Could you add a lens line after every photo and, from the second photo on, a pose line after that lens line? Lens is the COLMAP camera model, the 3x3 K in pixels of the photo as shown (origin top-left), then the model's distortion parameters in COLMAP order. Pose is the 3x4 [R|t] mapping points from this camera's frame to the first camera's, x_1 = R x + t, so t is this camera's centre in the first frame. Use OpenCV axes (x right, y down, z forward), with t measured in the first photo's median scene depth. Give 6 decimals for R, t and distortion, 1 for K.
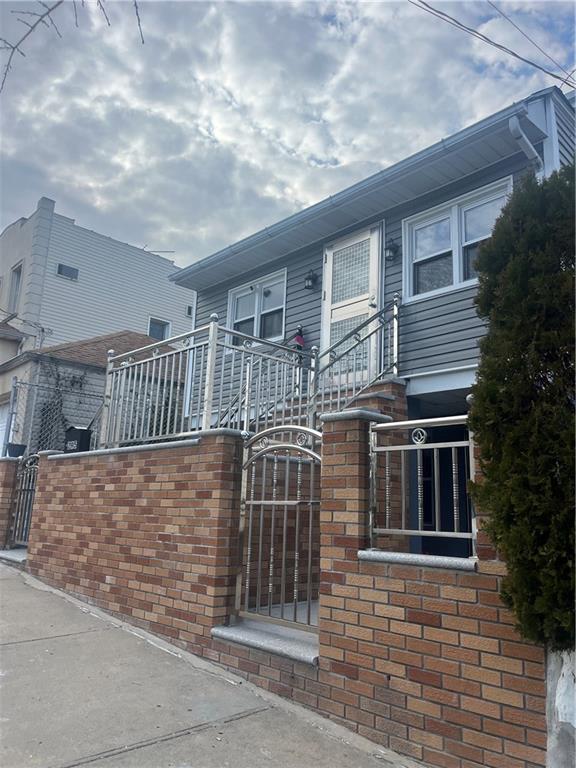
lens RADIAL K [[568.9, 0, 288.0], [0, 568.9, 384.0], [0, 0, 1]] dist [0.046320, -0.083547]
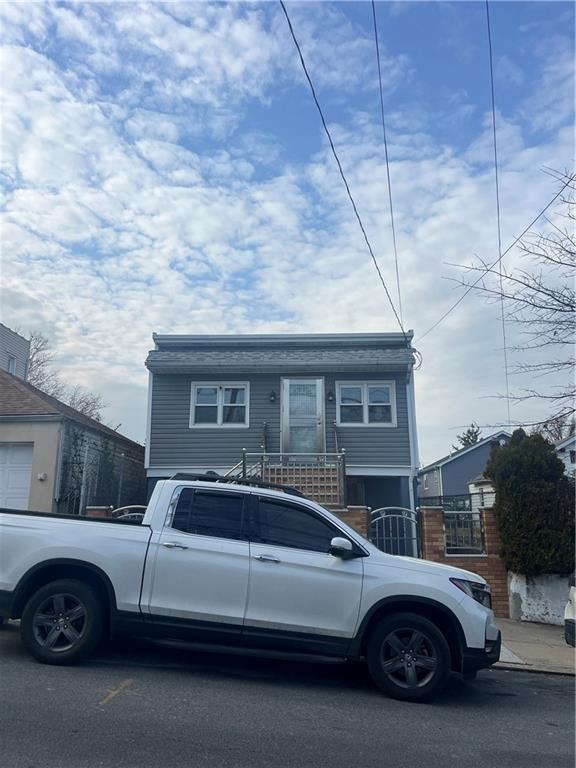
lens RADIAL K [[578.4, 0, 263.8], [0, 578.4, 407.8], [0, 0, 1]] dist [0.131388, -0.086856]
pose [[0.719407, 0.091183, 0.688578, -1.883217], [-0.132602, 0.991143, 0.007289, -0.255895], [-0.681814, -0.096550, 0.725126, -0.374134]]
